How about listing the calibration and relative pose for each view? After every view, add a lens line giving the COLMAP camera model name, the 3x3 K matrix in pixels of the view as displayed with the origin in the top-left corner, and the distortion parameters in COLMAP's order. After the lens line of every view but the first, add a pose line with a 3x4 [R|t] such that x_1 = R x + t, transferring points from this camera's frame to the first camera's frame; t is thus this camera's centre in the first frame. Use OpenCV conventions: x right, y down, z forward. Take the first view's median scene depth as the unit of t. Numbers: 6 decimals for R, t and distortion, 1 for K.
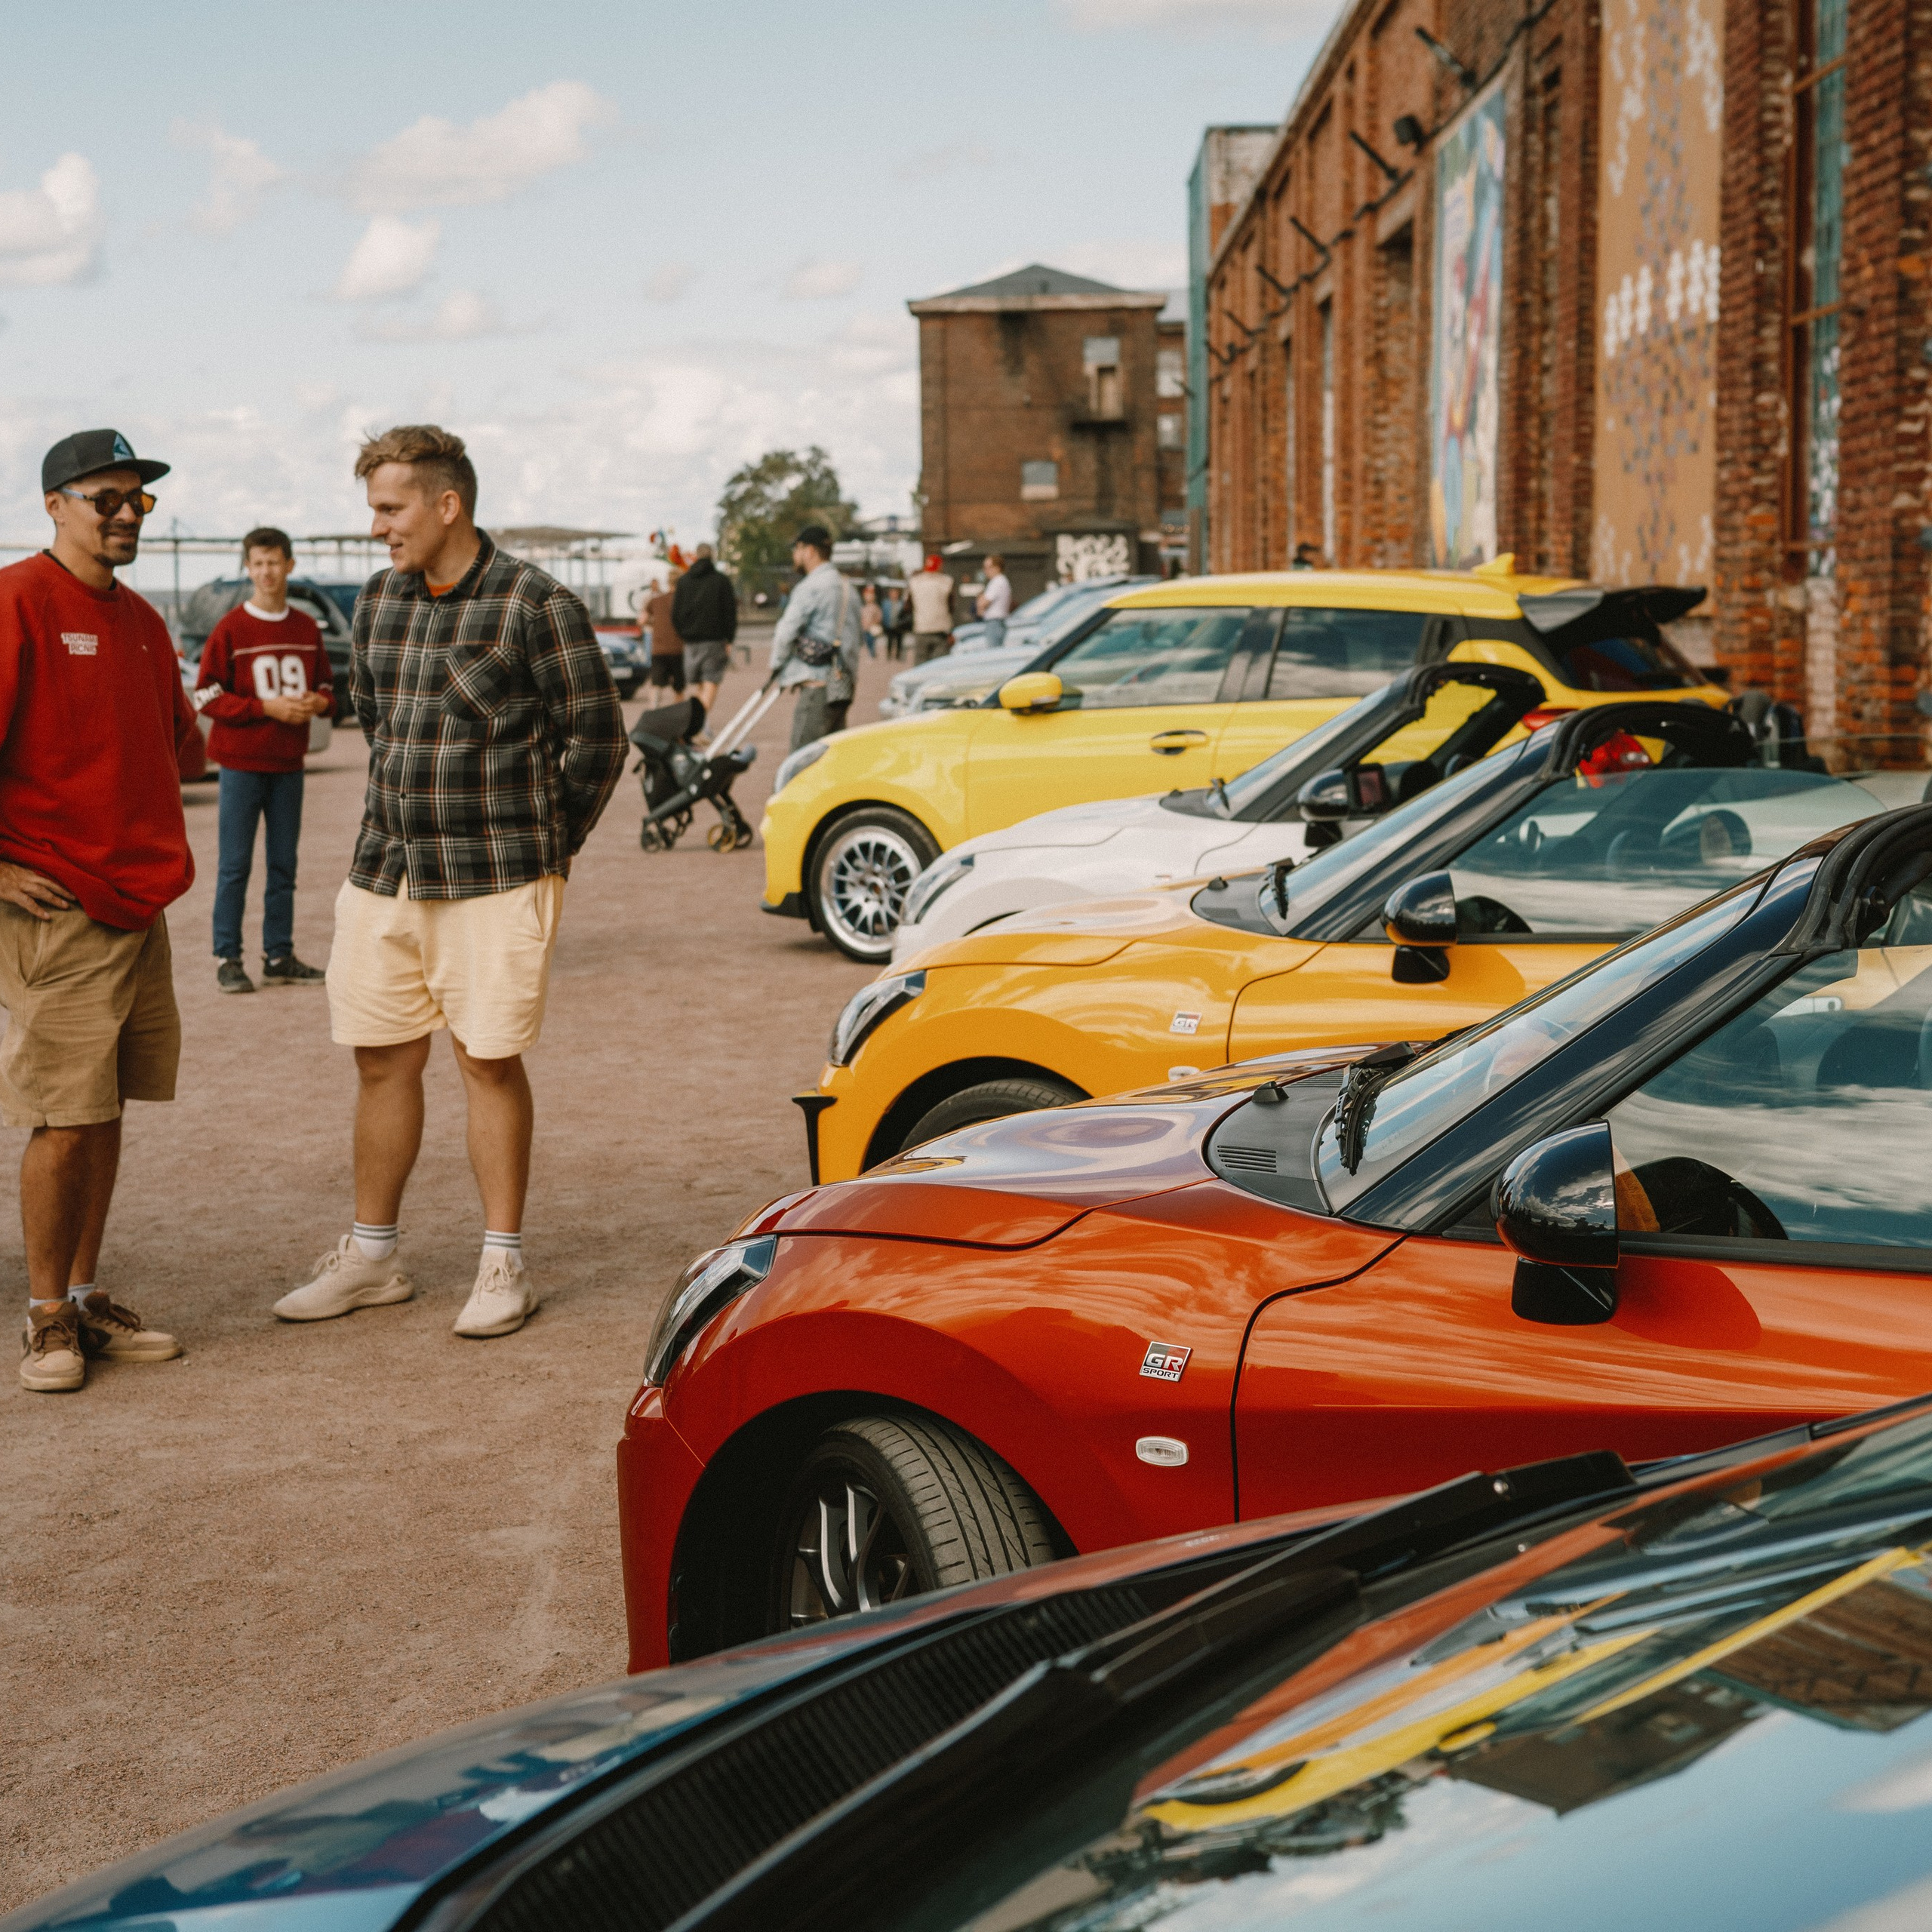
lens RADIAL K [[3294.6, 0, 965.6], [0, 3294.6, 963.5], [0, 0, 1]] dist [0.082230, 0.000000]
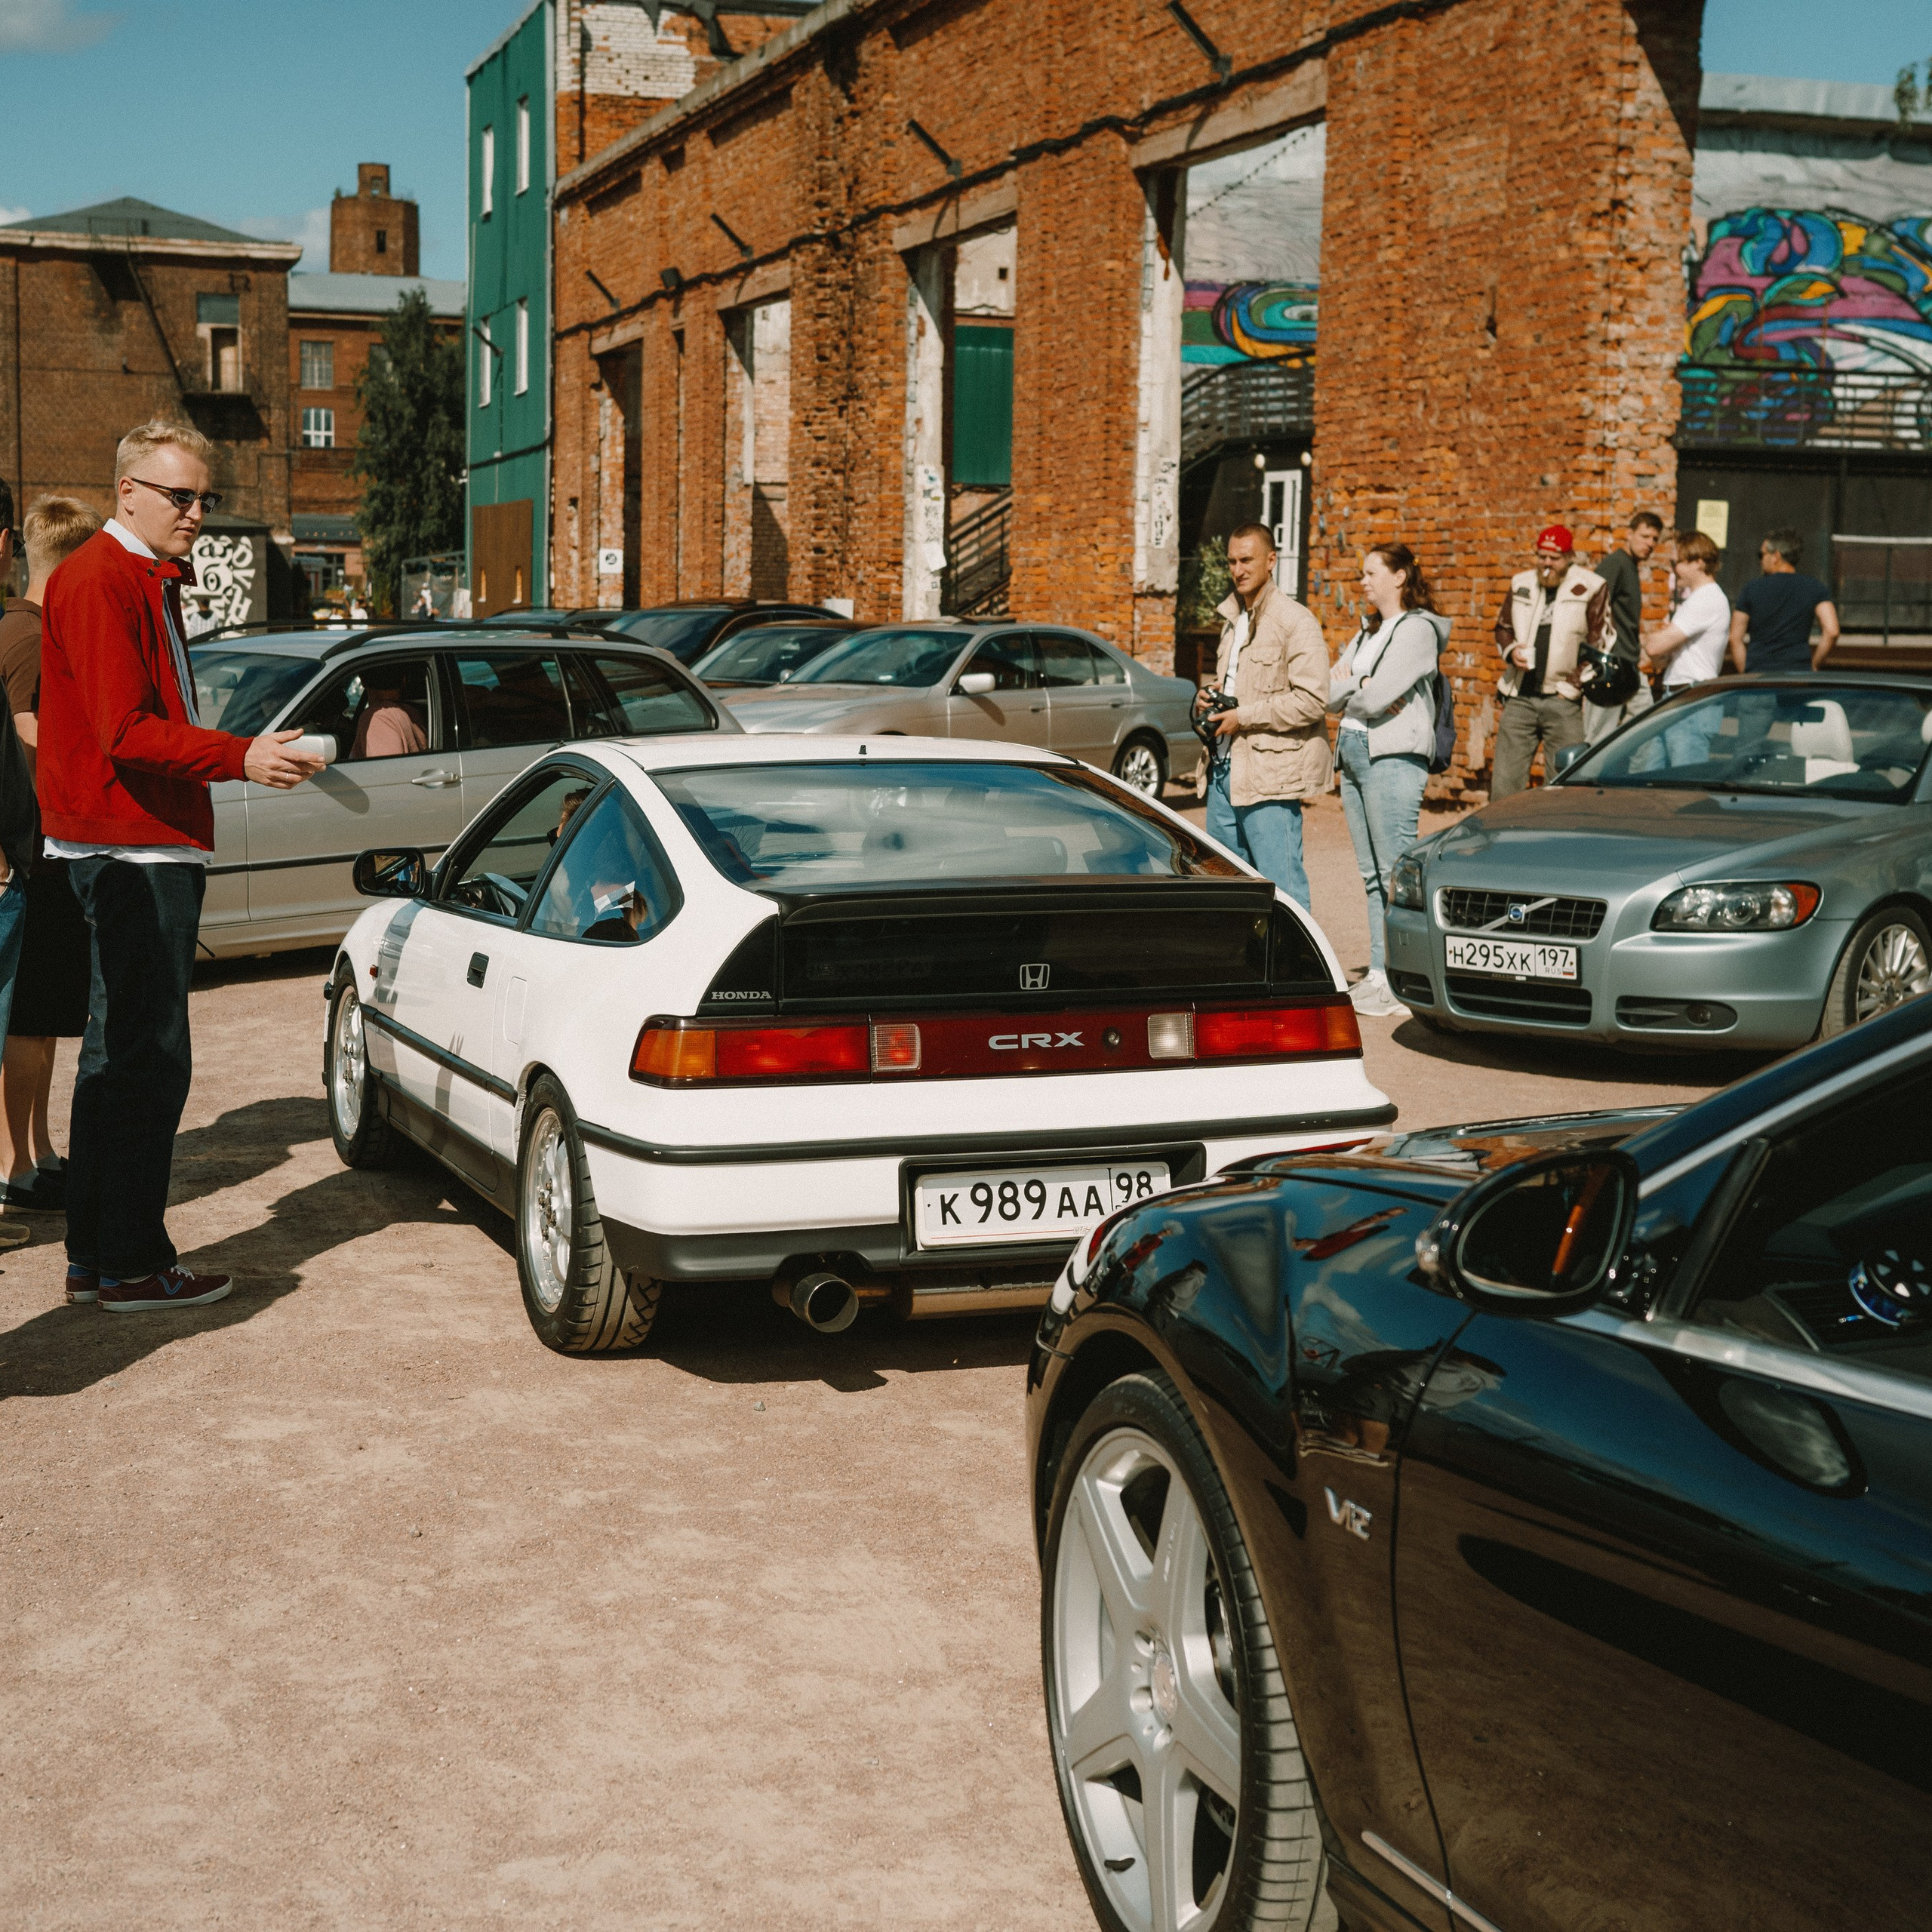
lens RADIAL K [[3294.6, 0, 967.4], [0, 3294.6, 965.3], [0, 0, 1]] dist [0.082230, 0.000000]
pose [[0.947882, 0.007614, 0.318531, -0.044405], [-0.005517, 0.999957, -0.007486, -0.017973], [-0.318574, 0.005338, 0.947883, 0.164278]]
